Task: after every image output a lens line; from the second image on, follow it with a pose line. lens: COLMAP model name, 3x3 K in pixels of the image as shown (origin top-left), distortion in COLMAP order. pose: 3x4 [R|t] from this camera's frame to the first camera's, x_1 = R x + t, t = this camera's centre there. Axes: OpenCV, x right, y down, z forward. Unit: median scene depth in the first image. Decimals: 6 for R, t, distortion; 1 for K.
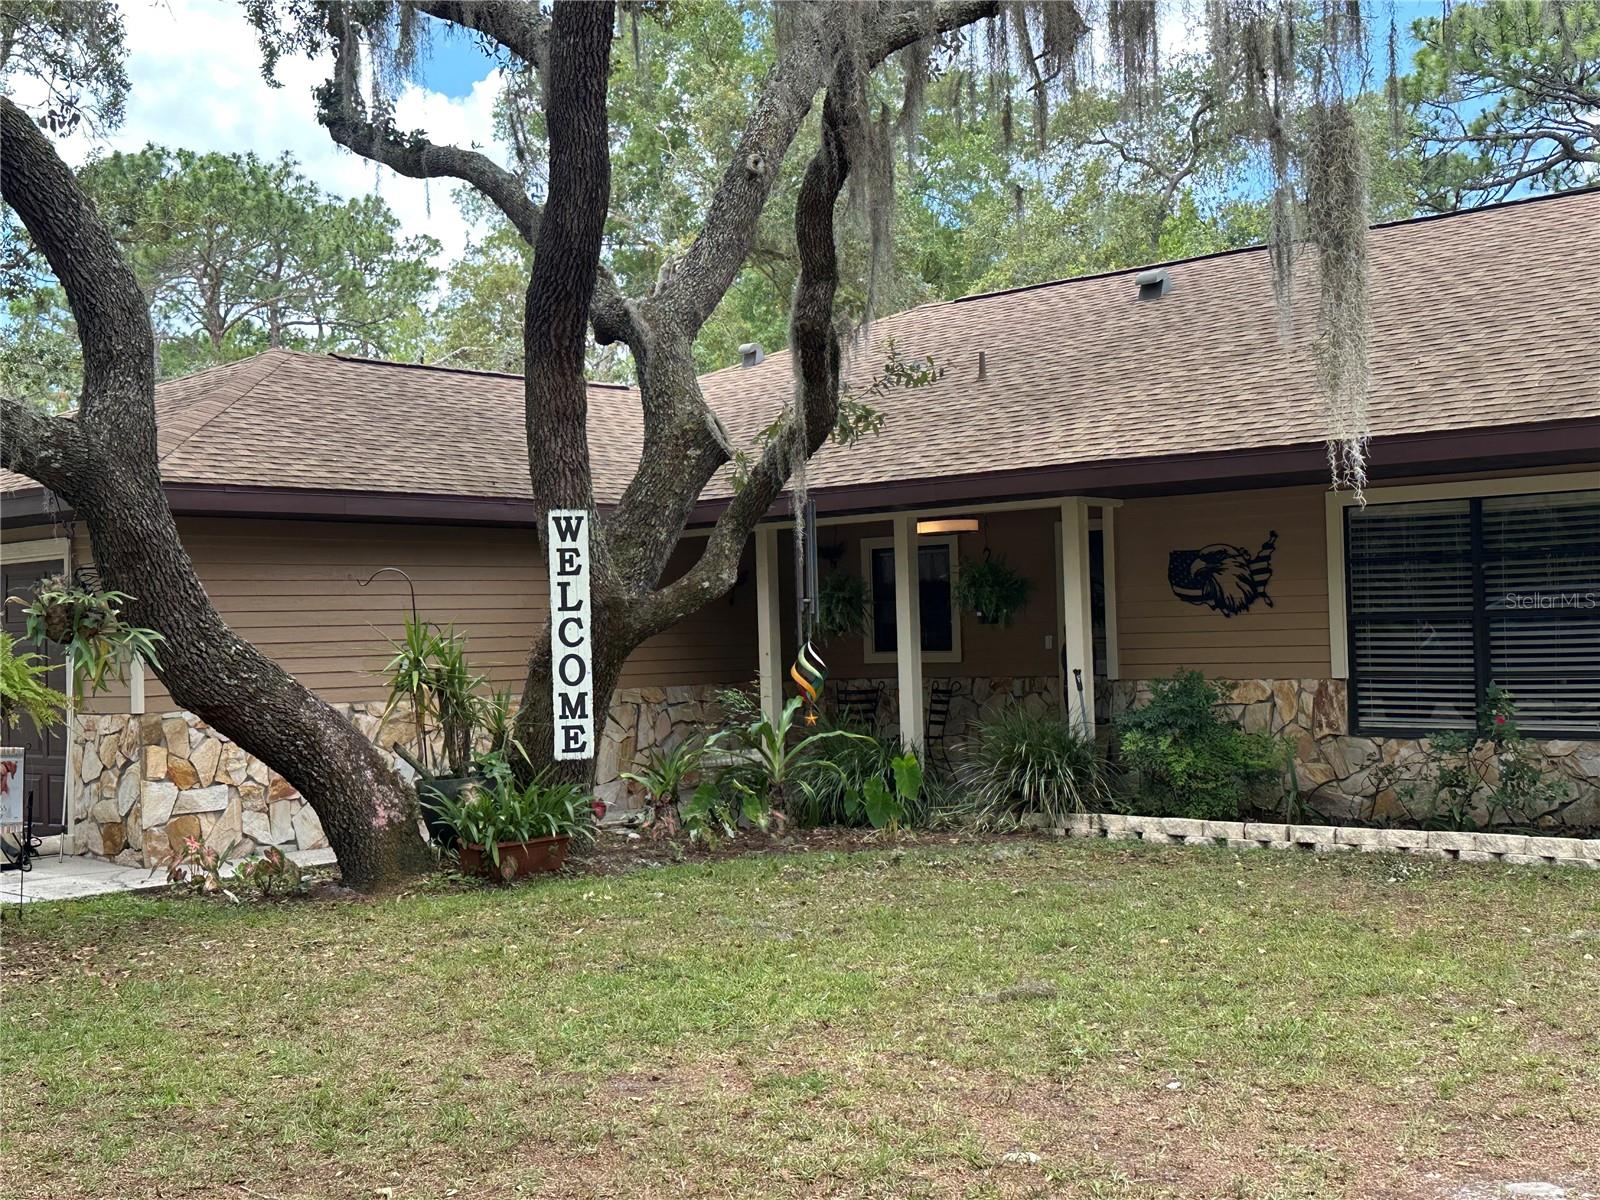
lens RADIAL K [[1969.1, 0, 793.5], [0, 1969.1, 599.0], [0, 0, 1]] dist [0.040194, 0.000000]
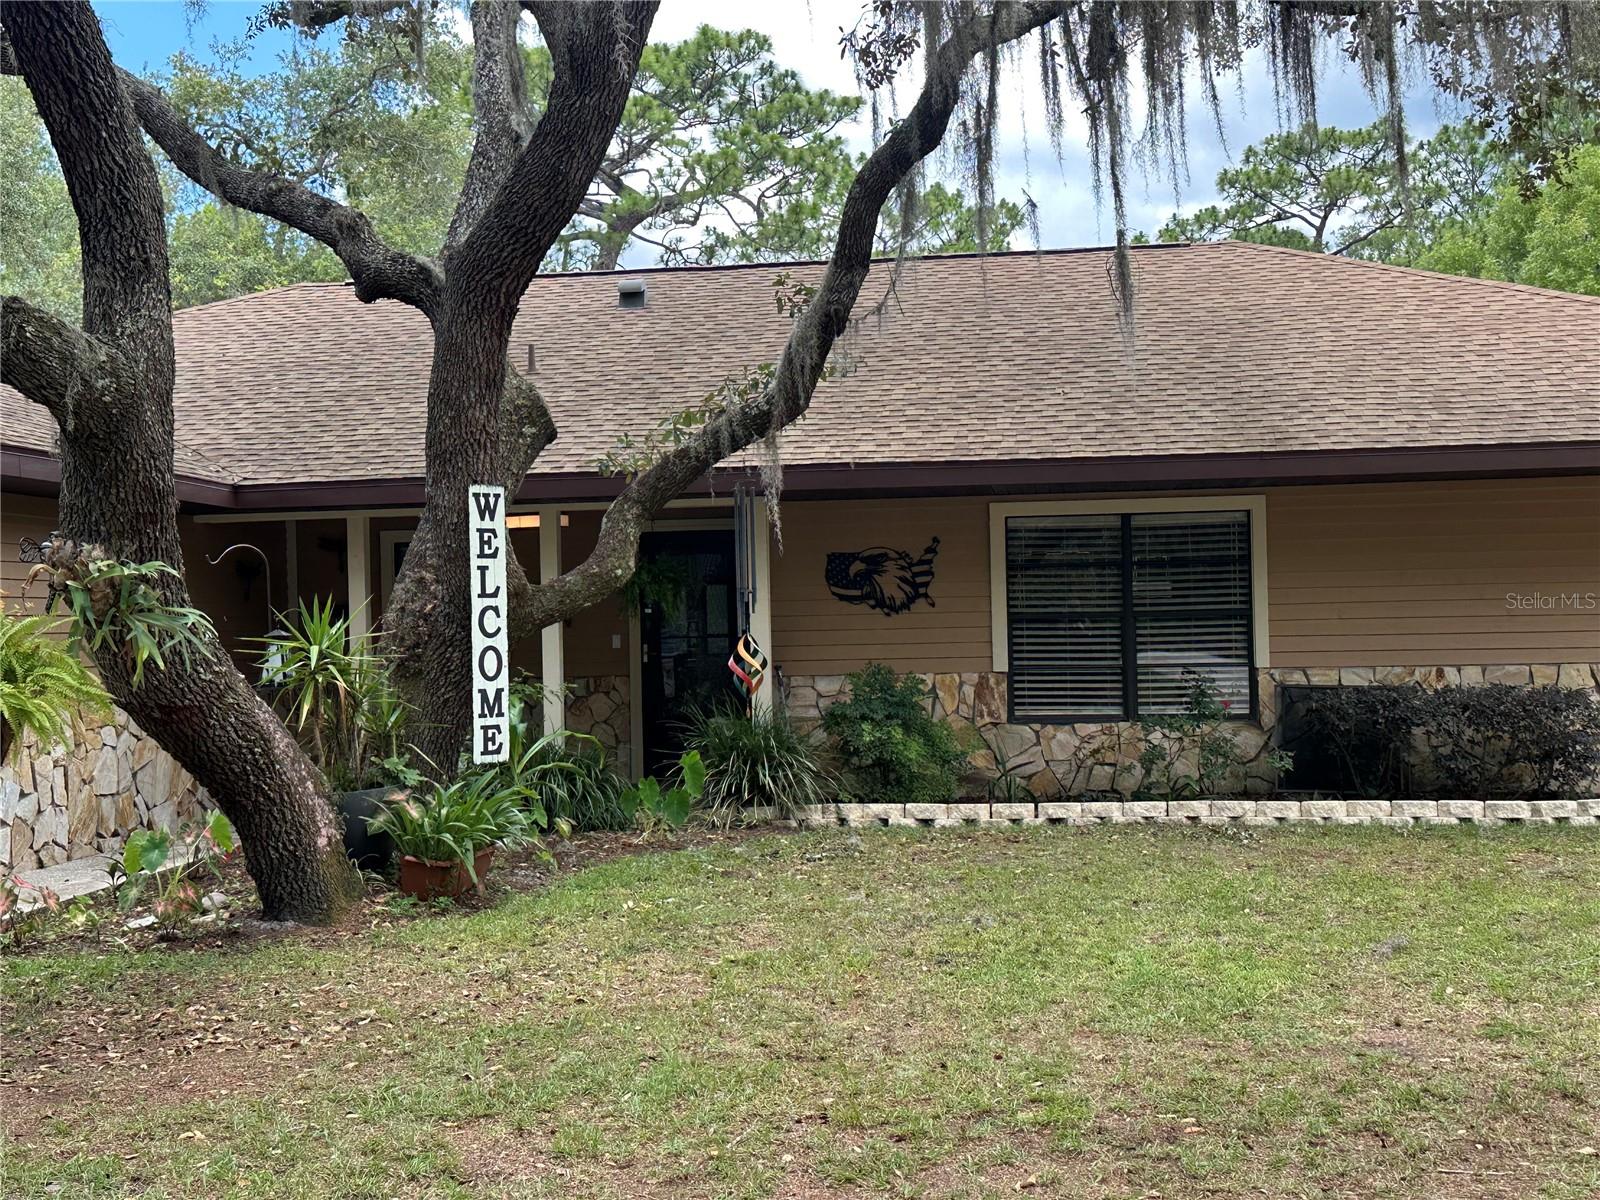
lens RADIAL K [[1969.1, 0, 796.7], [0, 1969.1, 589.9], [0, 0, 1]] dist [0.040194, 0.000000]
pose [[0.831684, 0.017603, 0.554971, -0.449215], [-0.010593, 0.999818, -0.015837, 0.013726], [-0.555149, 0.007293, 0.831719, 0.153478]]
